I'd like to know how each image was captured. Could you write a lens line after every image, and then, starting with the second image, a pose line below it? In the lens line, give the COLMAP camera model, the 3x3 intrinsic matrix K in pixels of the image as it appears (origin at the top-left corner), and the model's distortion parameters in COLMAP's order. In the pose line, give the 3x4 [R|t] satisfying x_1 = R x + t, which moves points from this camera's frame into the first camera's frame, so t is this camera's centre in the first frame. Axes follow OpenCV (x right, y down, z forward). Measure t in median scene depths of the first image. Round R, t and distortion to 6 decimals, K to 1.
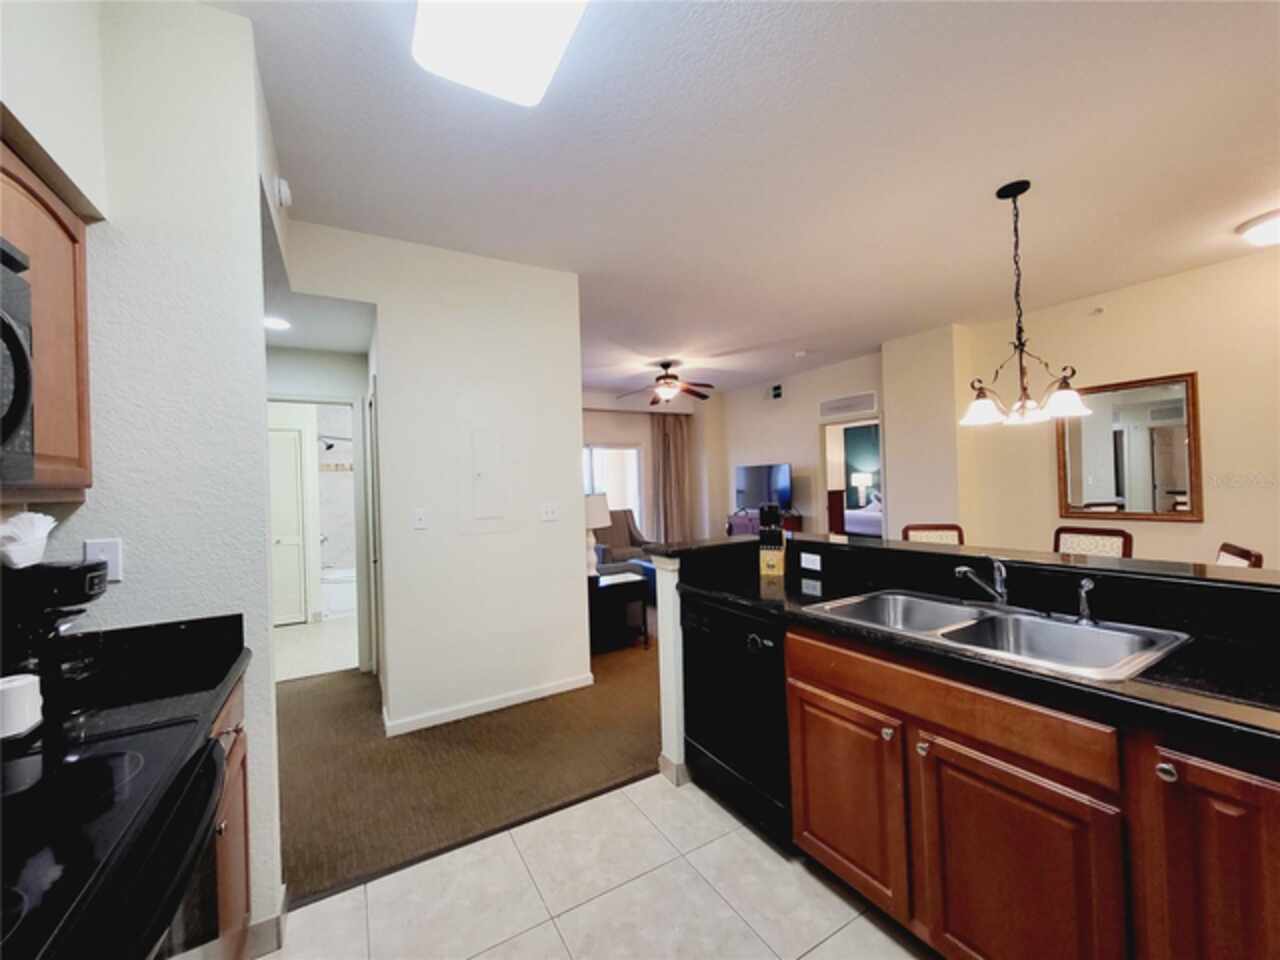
lens RADIAL K [[509.7, 0, 629.7], [0, 509.7, 489.9], [0, 0, 1]] dist [0.001364, -0.000001]
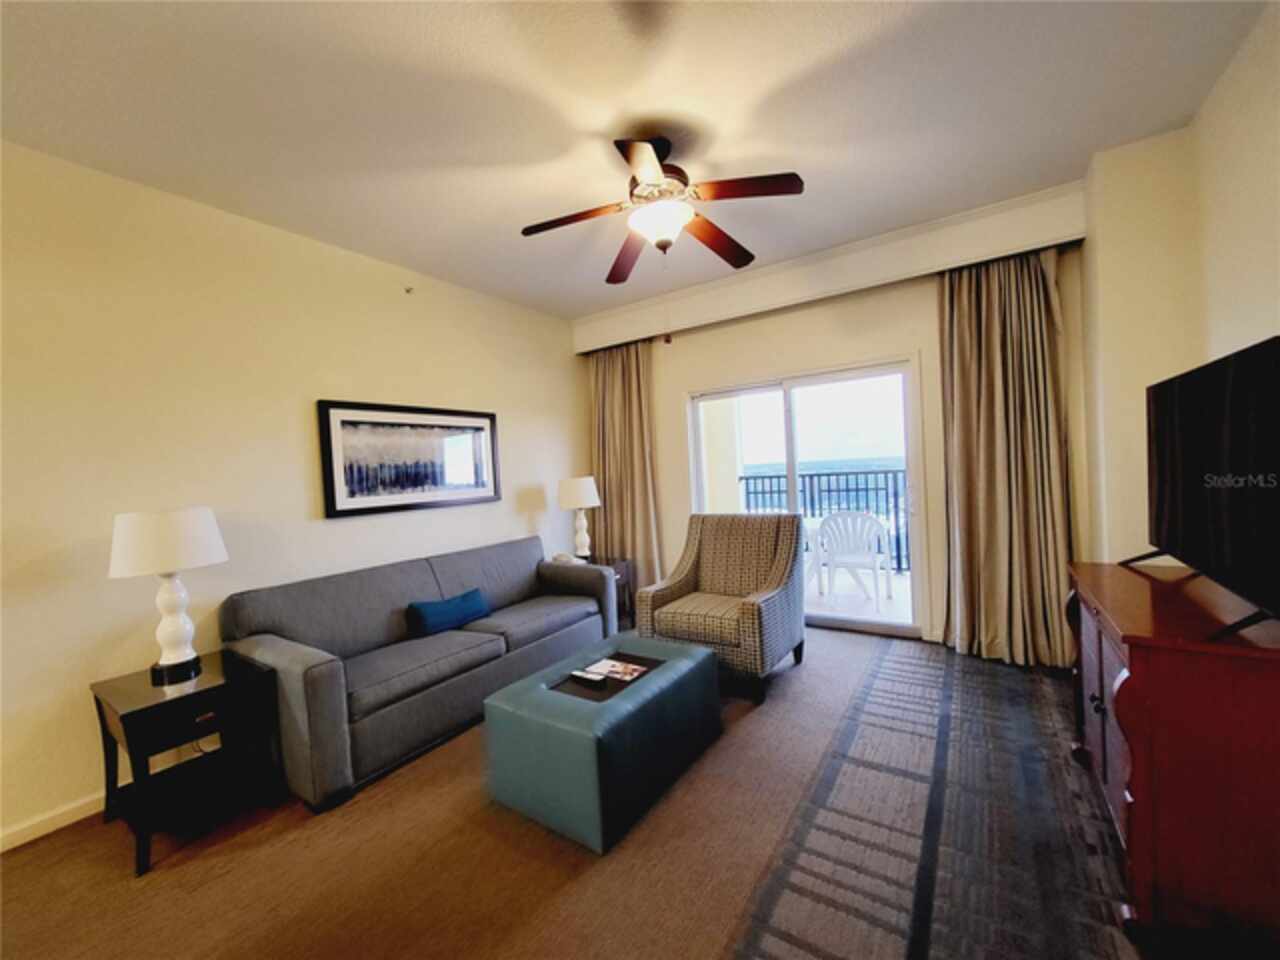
lens RADIAL K [[509.7, 0, 637.3], [0, 509.7, 479.8], [0, 0, 1]] dist [0.001364, -0.000001]
pose [[0.443494, 0.023976, -0.895957, 0.303503], [0.033658, 0.998491, 0.043380, -0.016115], [0.895645, -0.049395, 0.442018, 0.610508]]
